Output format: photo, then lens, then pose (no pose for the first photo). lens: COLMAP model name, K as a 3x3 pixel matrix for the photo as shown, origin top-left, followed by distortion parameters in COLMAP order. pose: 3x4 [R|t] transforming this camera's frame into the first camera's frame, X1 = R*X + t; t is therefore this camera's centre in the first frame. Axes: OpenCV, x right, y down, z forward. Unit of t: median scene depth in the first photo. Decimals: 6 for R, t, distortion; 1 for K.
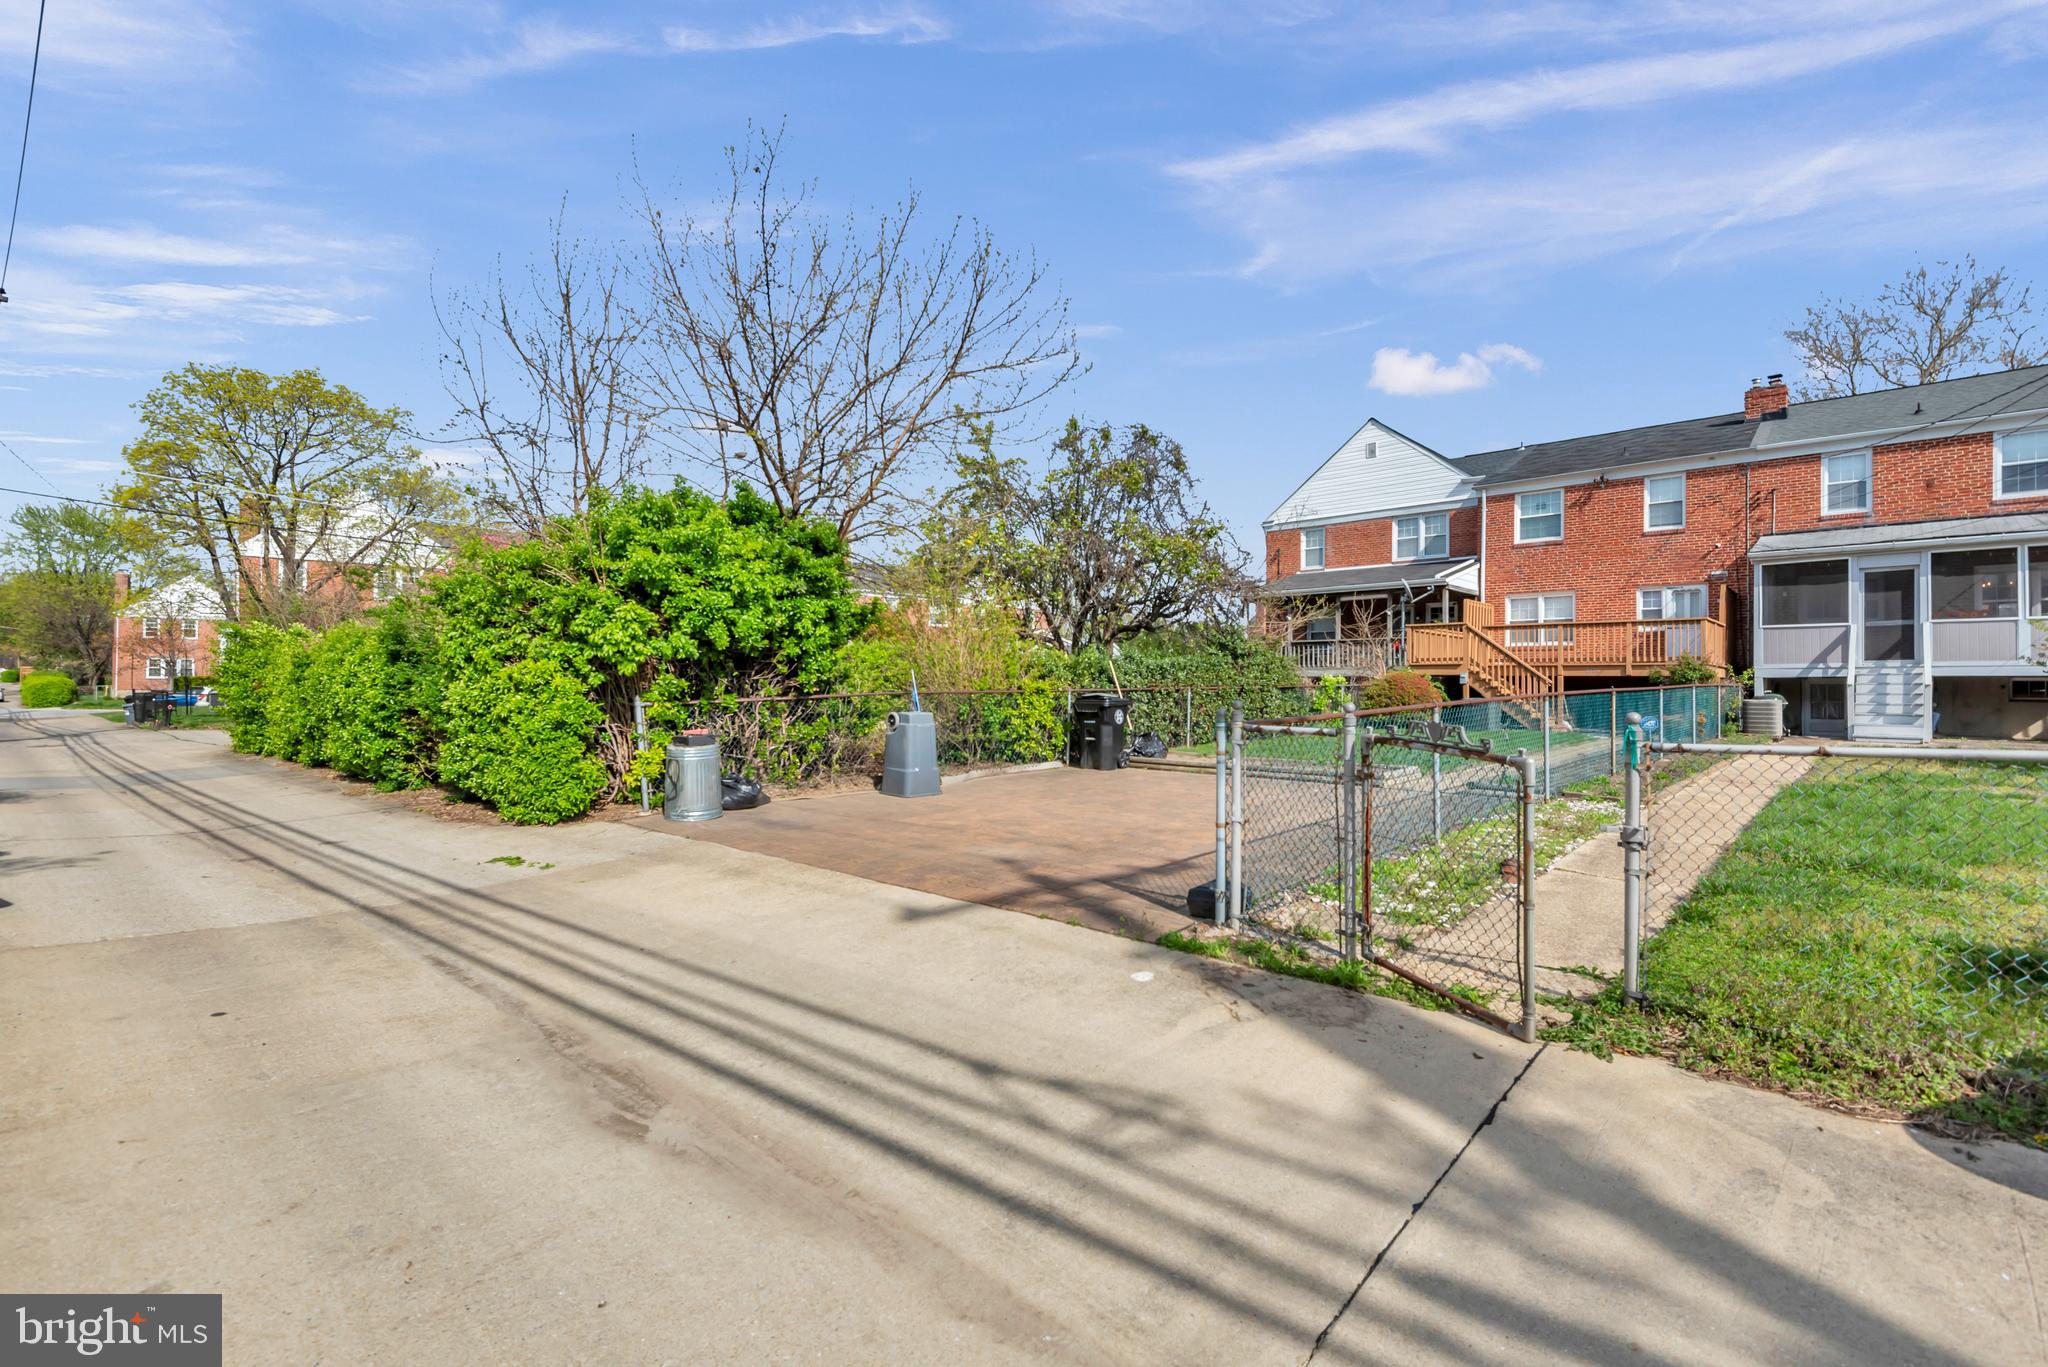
lens RADIAL K [[869.0, 0, 1021.7], [0, 869.0, 693.0], [0, 0, 1]] dist [-0.014411, -0.000352]
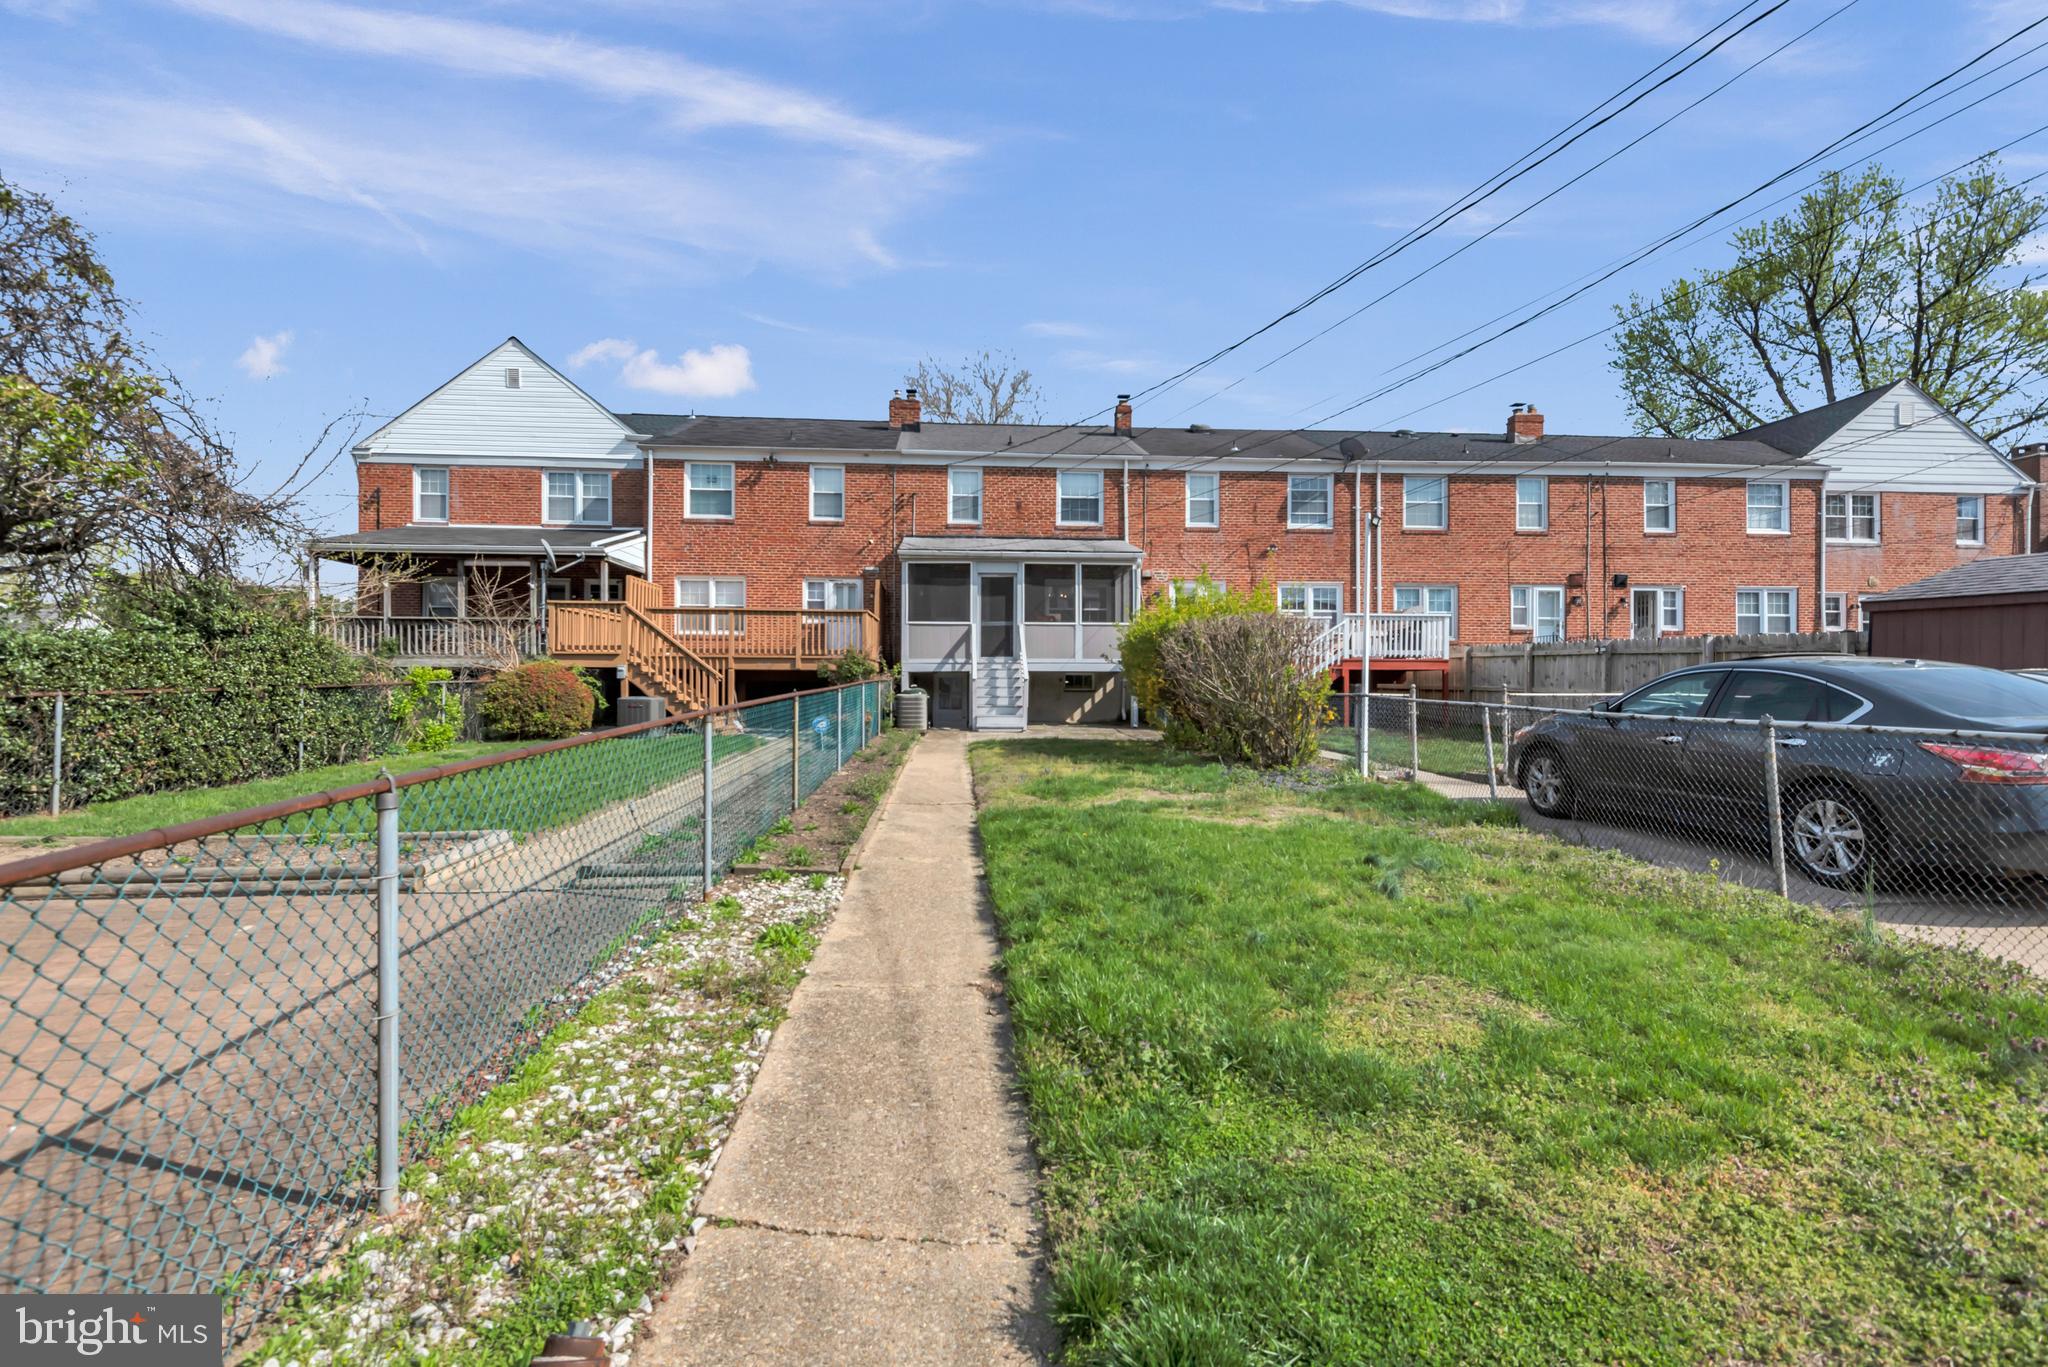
lens RADIAL K [[930.3, 0, 1024.8], [0, 930.3, 670.3], [0, 0, 1]] dist [0.020846, -0.003684]
pose [[0.651560, 0.003810, 0.758587, 0.097516], [0.006217, 0.999927, -0.010362, -0.006938], [-0.758572, 0.011468, 0.651489, 0.154165]]
